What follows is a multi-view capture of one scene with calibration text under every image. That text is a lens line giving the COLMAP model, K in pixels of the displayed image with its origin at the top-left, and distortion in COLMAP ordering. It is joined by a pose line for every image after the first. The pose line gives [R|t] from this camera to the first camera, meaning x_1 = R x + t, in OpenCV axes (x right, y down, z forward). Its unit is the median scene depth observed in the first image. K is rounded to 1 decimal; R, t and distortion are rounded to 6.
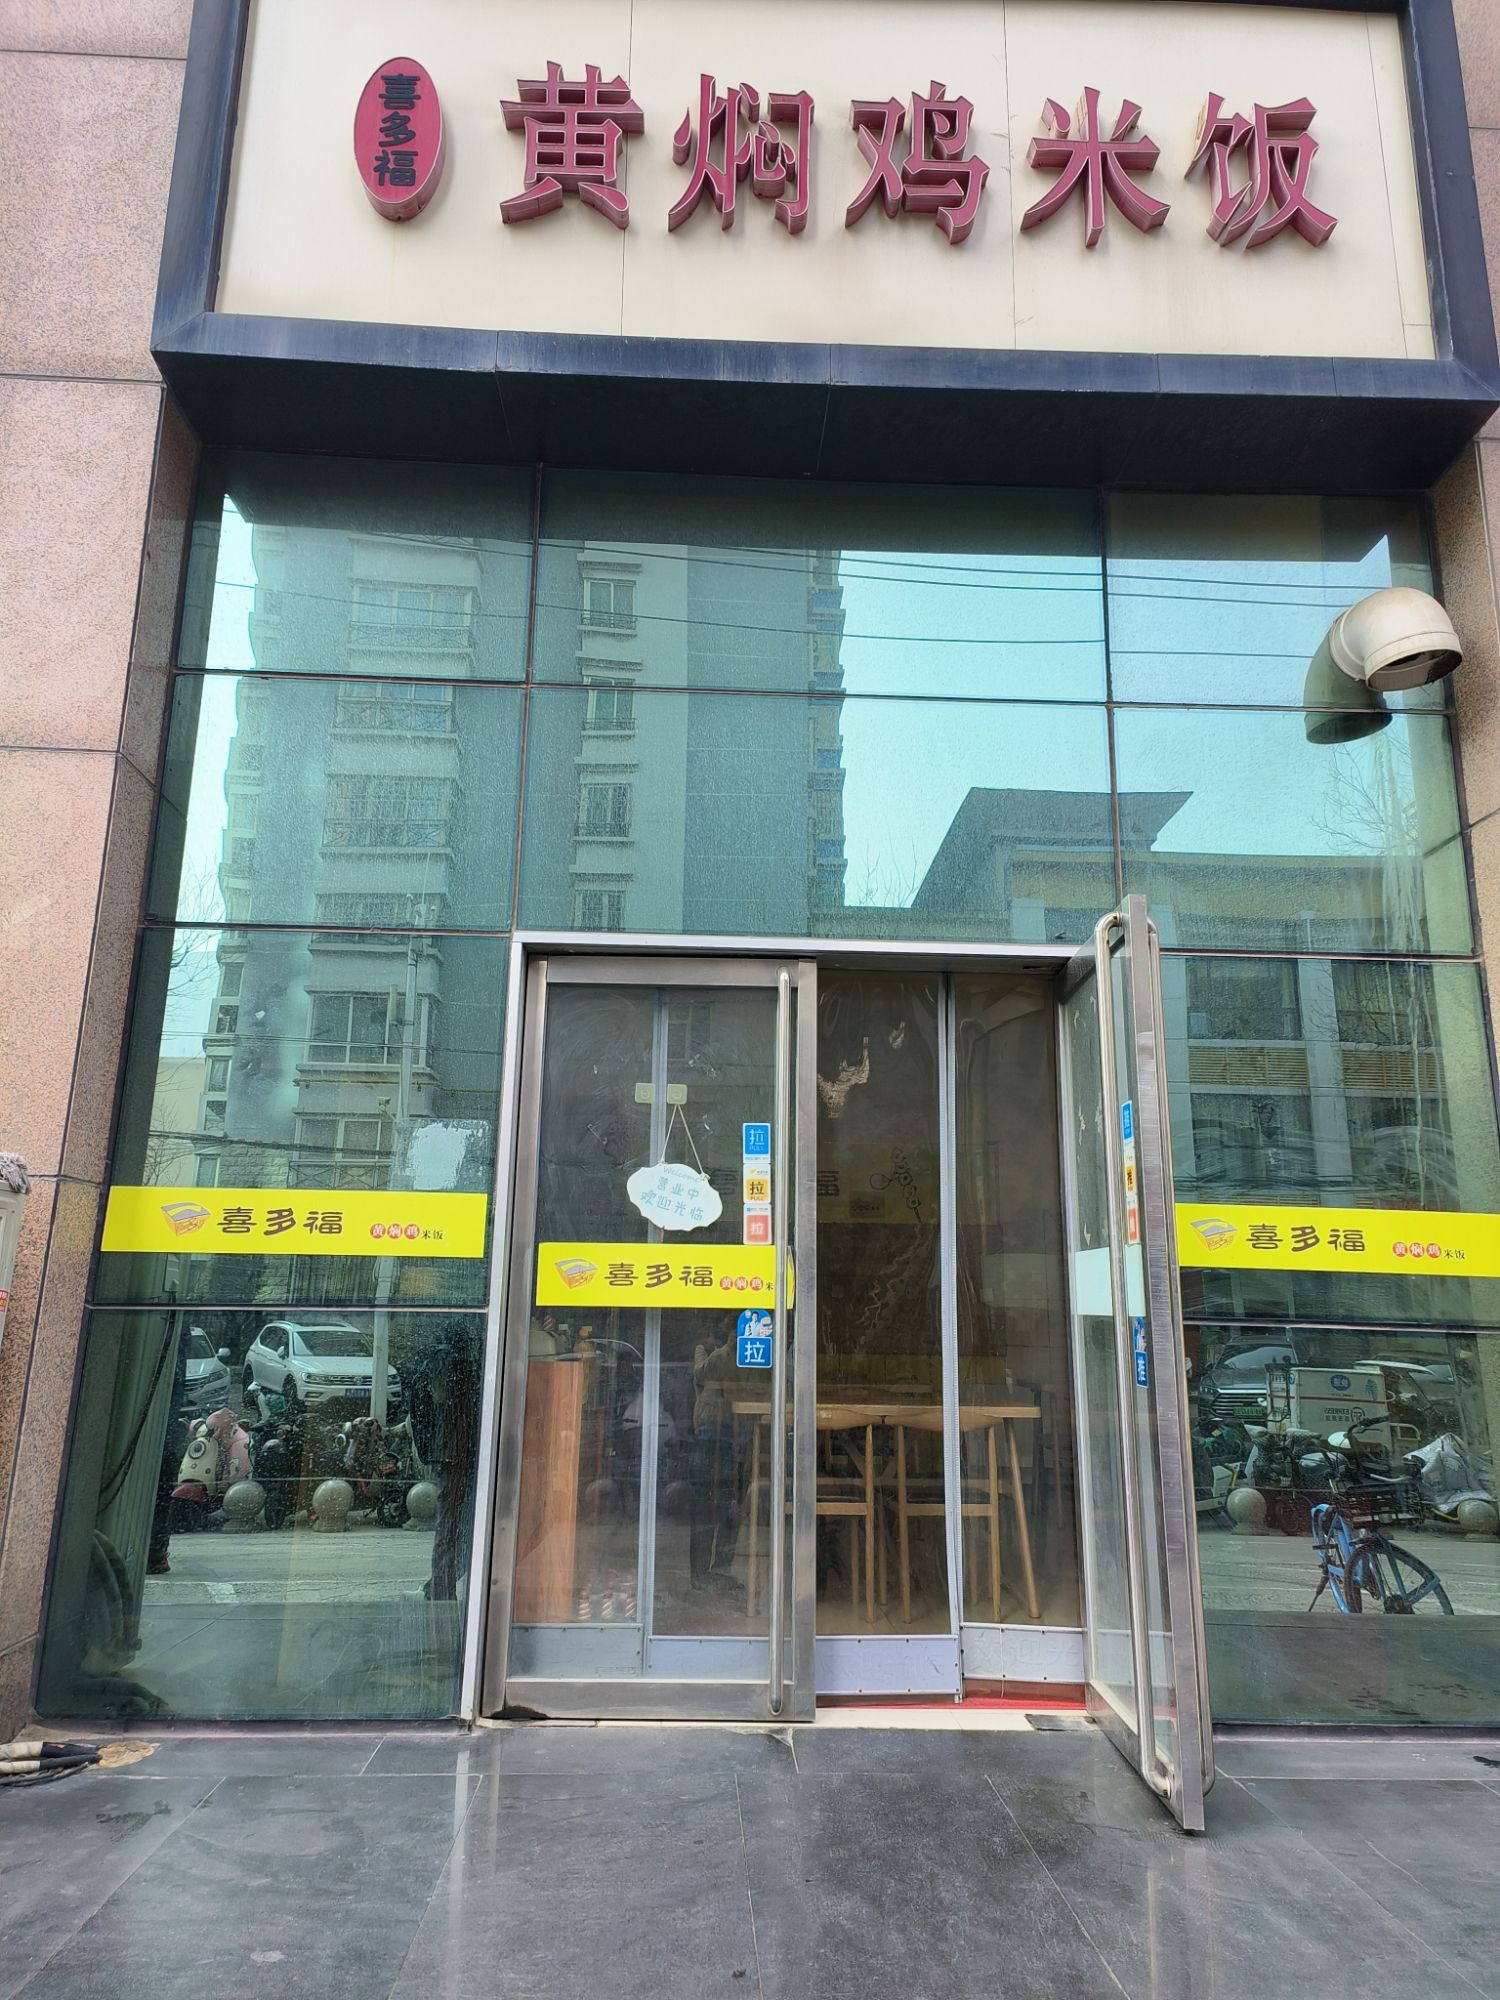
lens RADIAL K [[1283.9, 0, 750.0], [0, 1283.9, 1000.0], [0, 0, 1]] dist [0.072263, -0.058346]
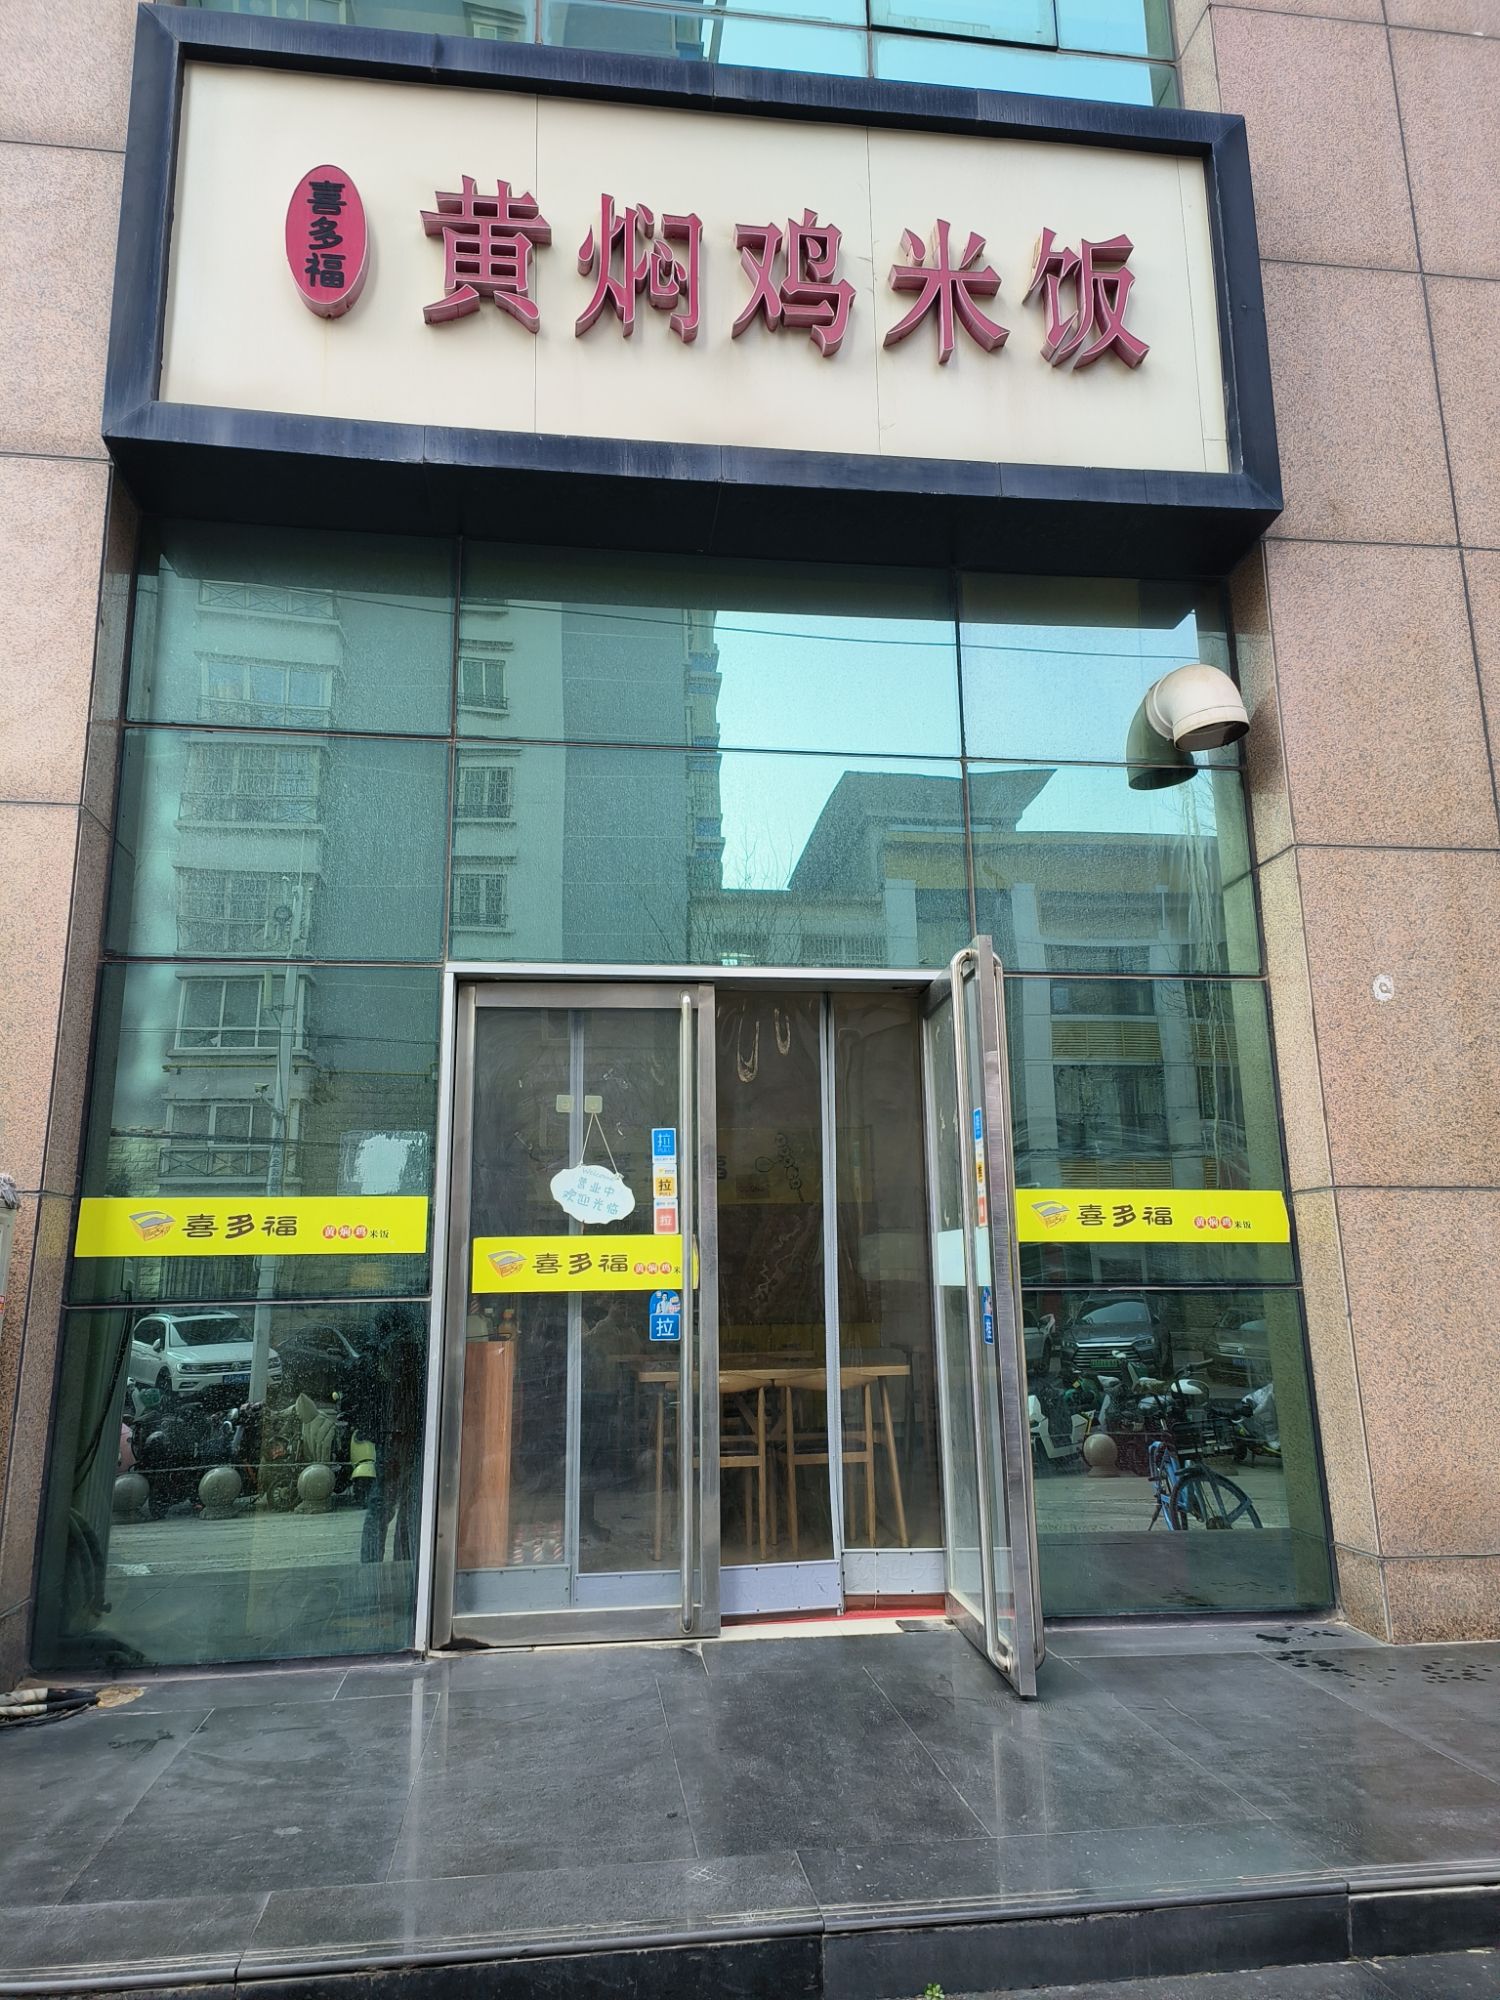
lens RADIAL K [[1266.6, 0, 750.0], [0, 1266.6, 1000.0], [0, 0, 1]] dist [0.053903, -0.038605]
pose [[0.995549, -0.010356, 0.093673, -0.023315], [0.008816, 0.999819, 0.016843, -0.036808], [-0.093830, -0.015942, 0.995461, -0.129450]]
